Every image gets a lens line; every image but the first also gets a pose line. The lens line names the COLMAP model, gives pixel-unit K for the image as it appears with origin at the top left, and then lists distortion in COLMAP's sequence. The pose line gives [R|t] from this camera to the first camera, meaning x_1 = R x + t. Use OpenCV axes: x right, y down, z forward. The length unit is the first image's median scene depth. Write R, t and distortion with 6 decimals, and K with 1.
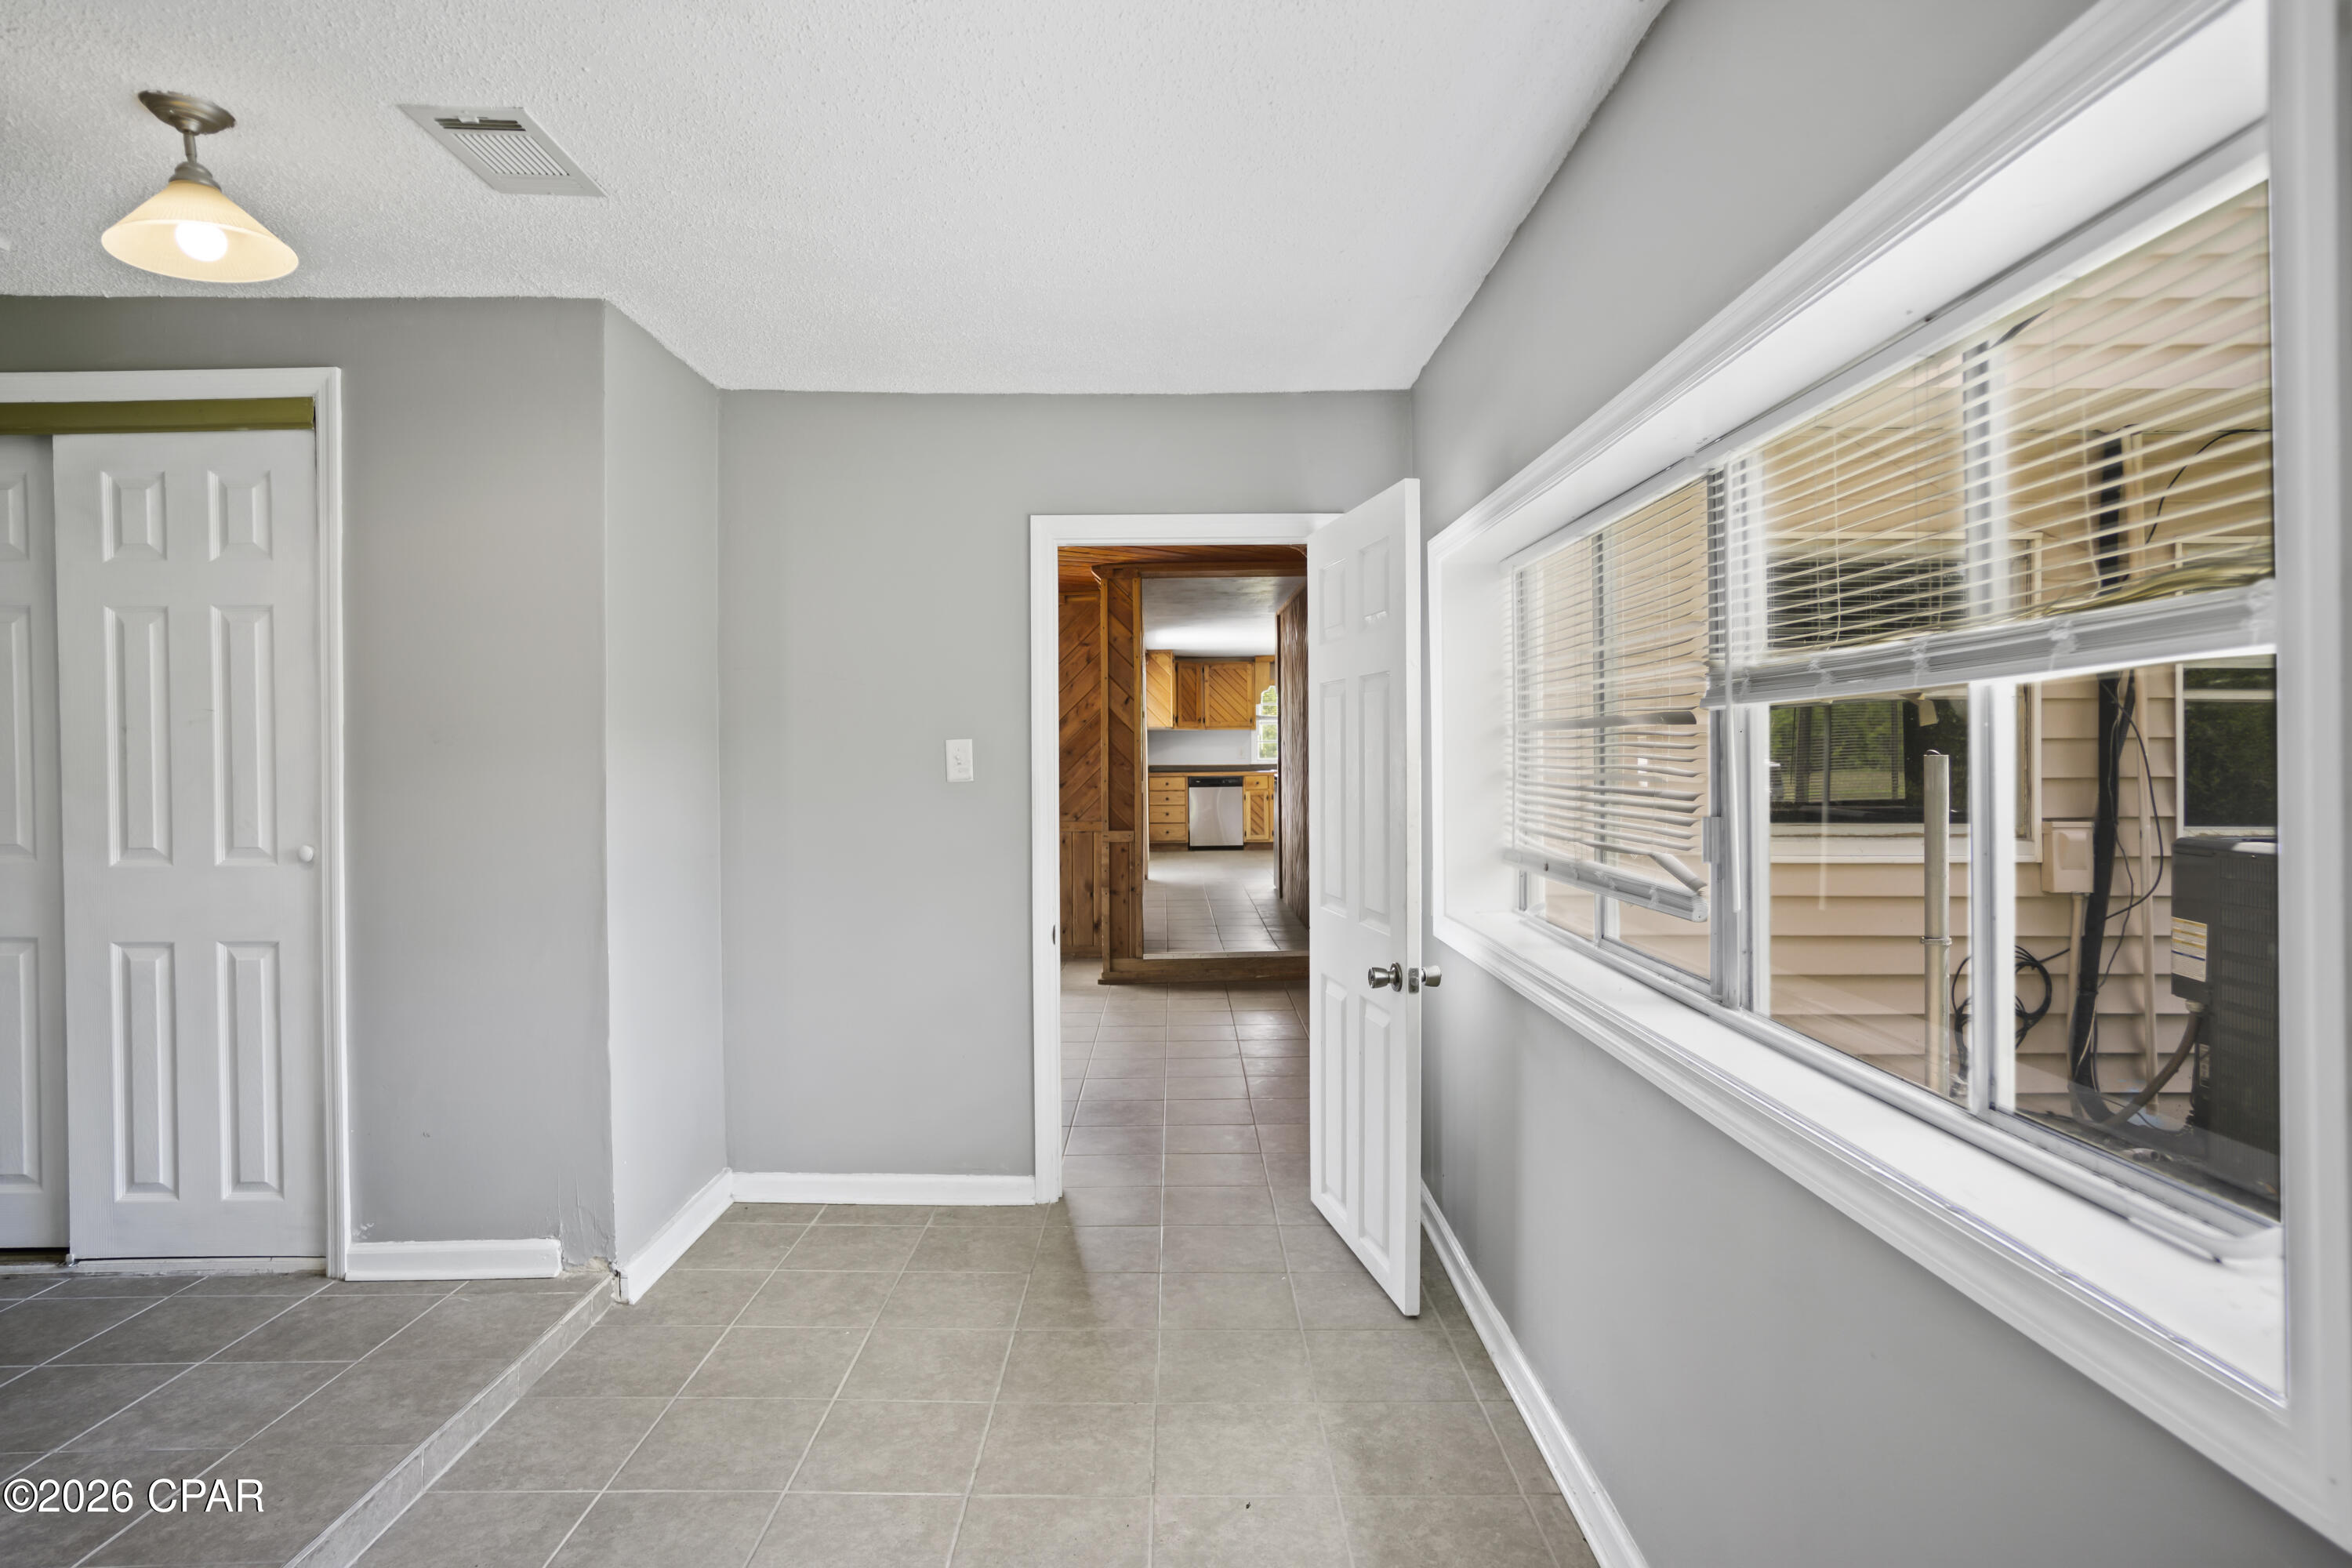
lens RADIAL K [[1269.0, 0, 1170.4], [0, 1269.0, 804.7], [0, 0, 1]] dist [-0.071950, 0.055892]
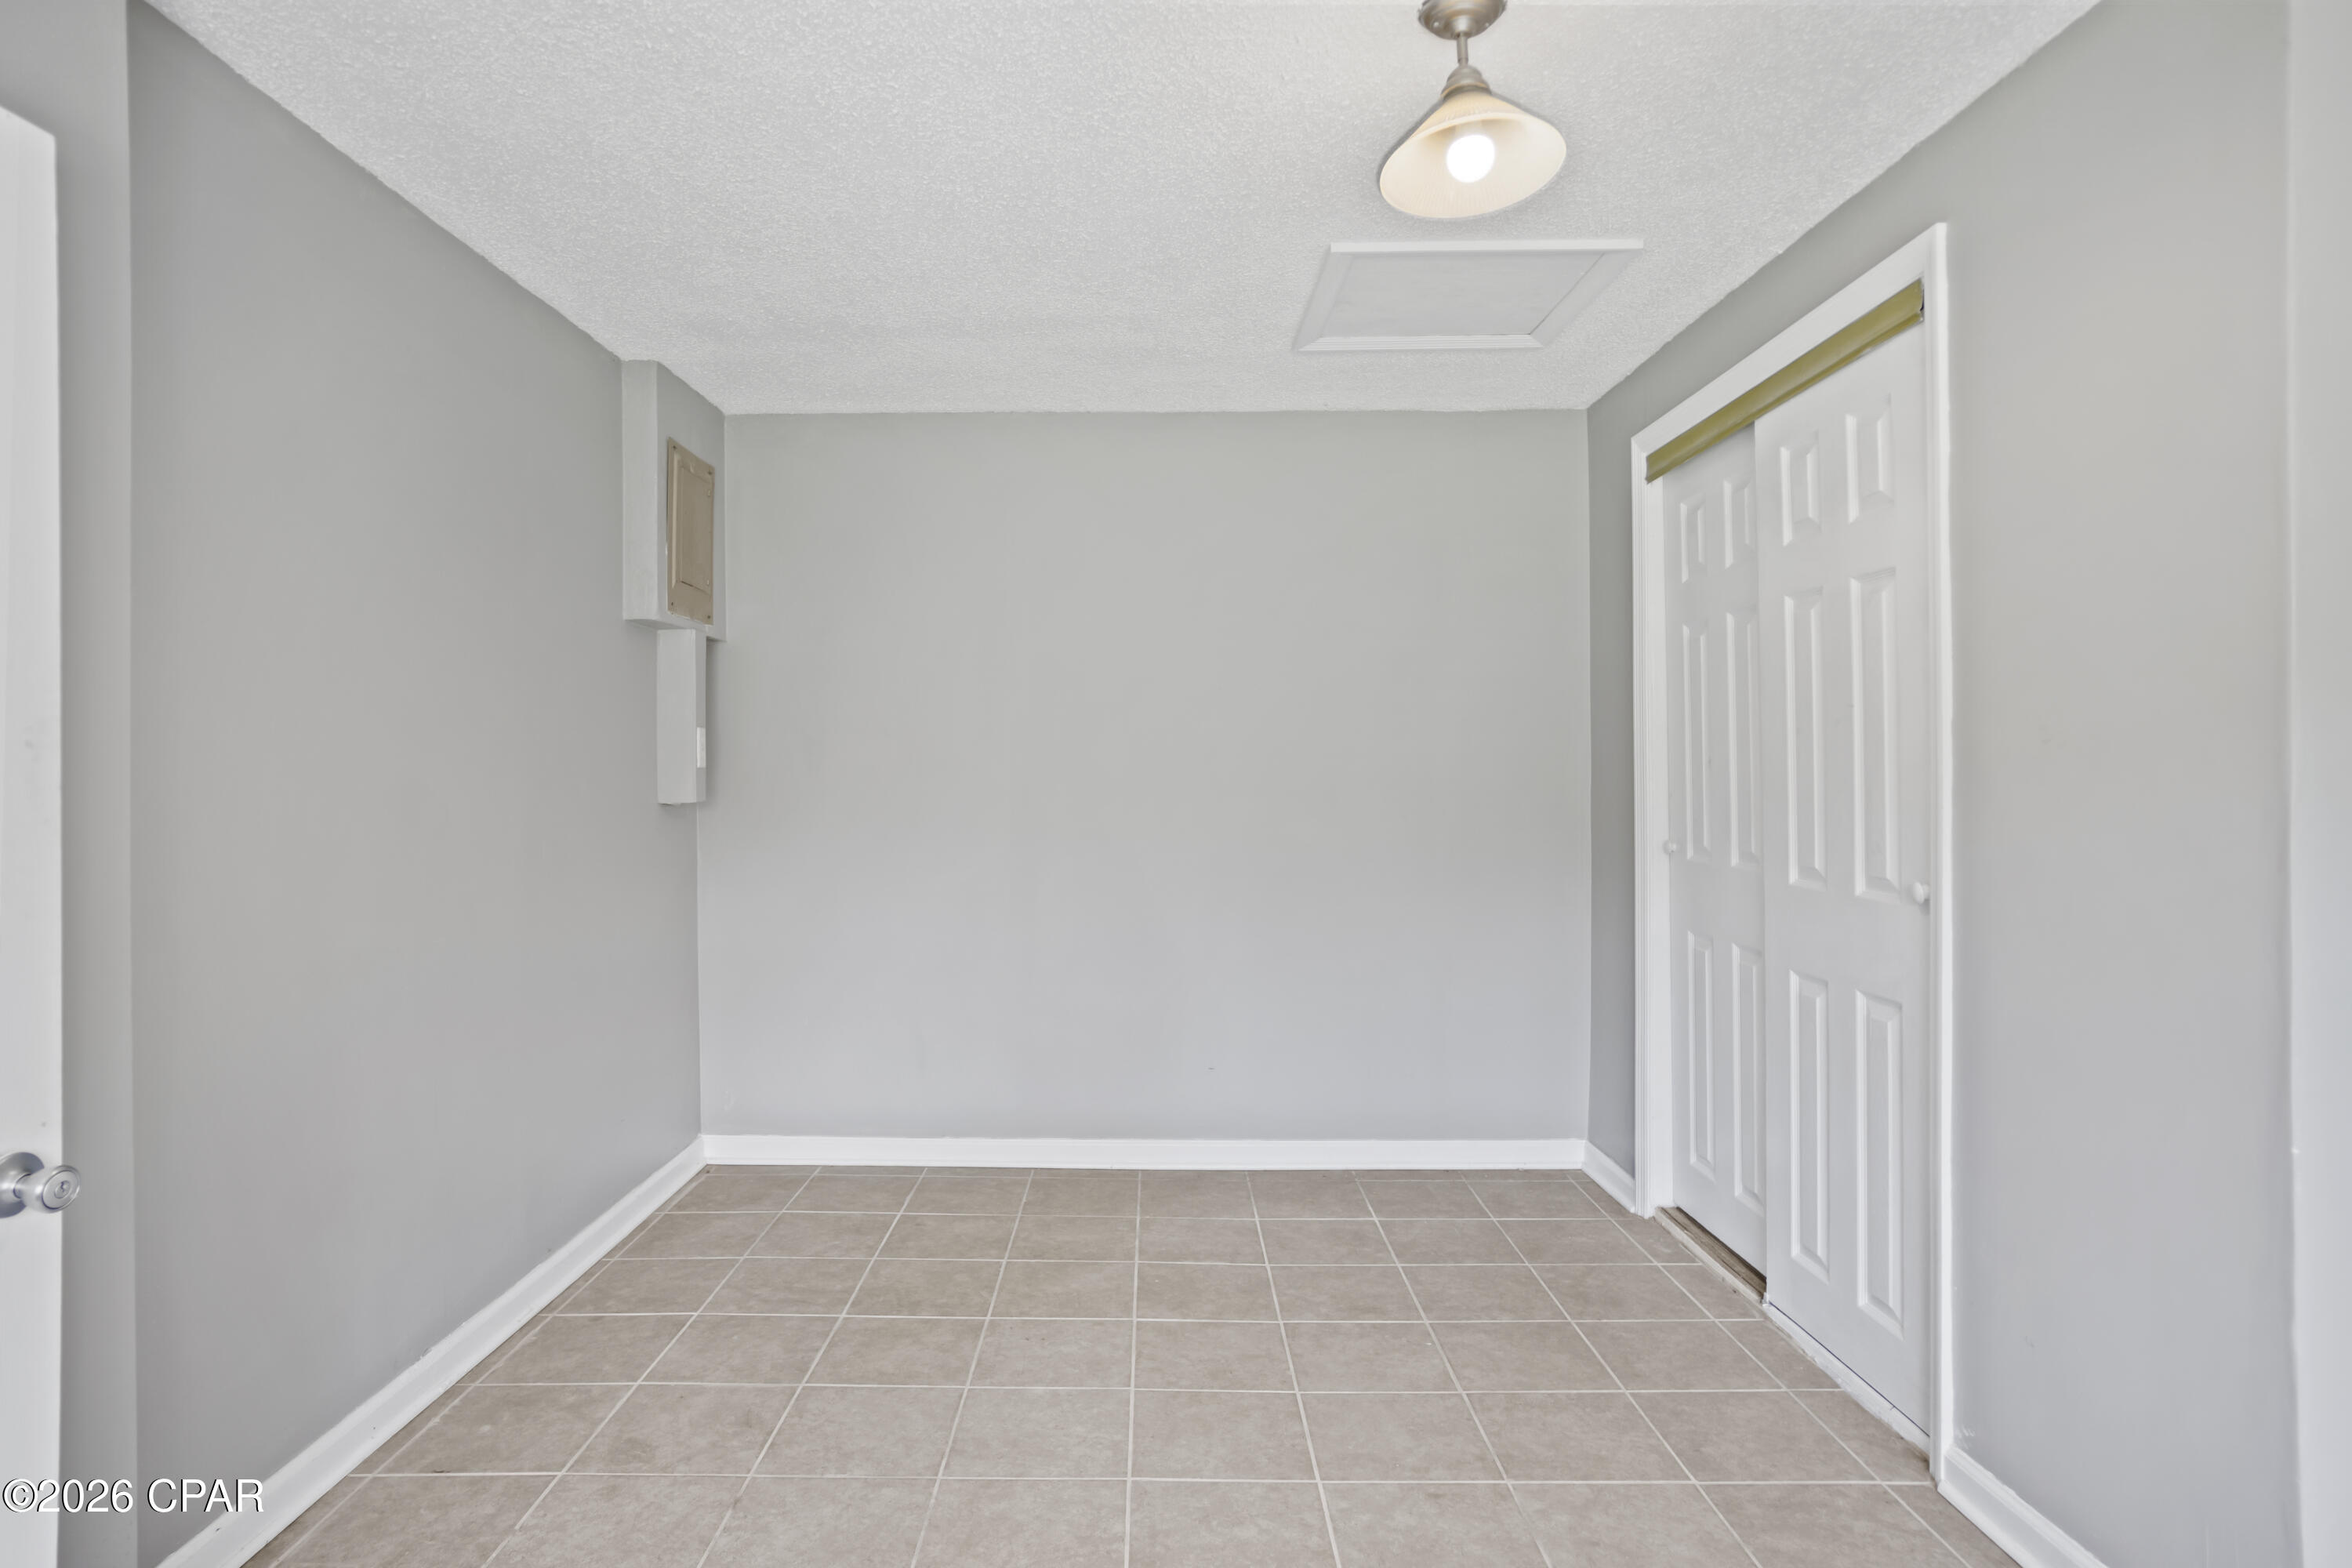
lens RADIAL K [[1259.7, 0, 1161.6], [0, 1259.7, 780.9], [0, 0, 1]] dist [-0.063185, 0.042199]
pose [[-0.004858, 0.009789, -0.999940, 0.045907], [-0.031580, 0.999452, 0.009937, -0.020304], [0.999489, 0.031626, -0.004546, 0.546542]]
